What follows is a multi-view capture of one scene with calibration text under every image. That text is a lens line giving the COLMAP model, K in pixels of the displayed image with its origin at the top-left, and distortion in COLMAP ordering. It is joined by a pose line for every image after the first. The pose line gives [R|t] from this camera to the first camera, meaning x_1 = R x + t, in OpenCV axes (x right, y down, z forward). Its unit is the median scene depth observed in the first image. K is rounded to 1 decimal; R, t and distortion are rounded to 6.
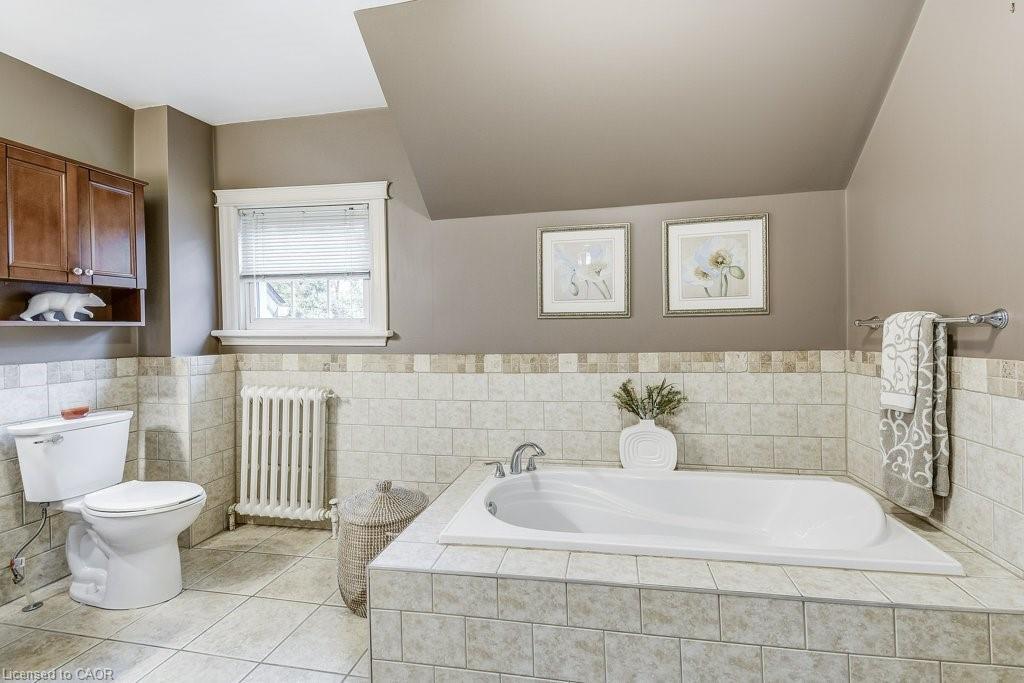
lens RADIAL K [[458.4, 0, 514.4], [0, 458.4, 327.1], [0, 0, 1]] dist [0.000869, -0.000183]
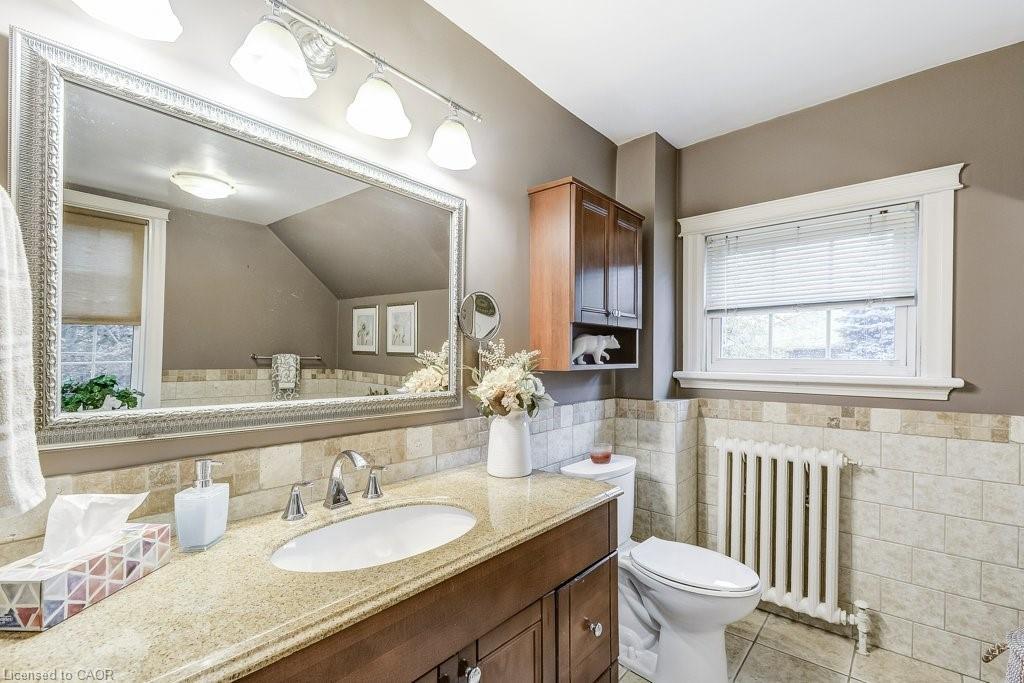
lens RADIAL K [[468.8, 0, 518.2], [0, 468.8, 354.9], [0, 0, 1]] dist [0.020668, -0.000573]
pose [[0.846893, 0.002253, -0.531758, -0.449343], [-0.006087, 0.999967, -0.005458, -0.020336], [0.531728, 0.007859, 0.846879, 0.036928]]
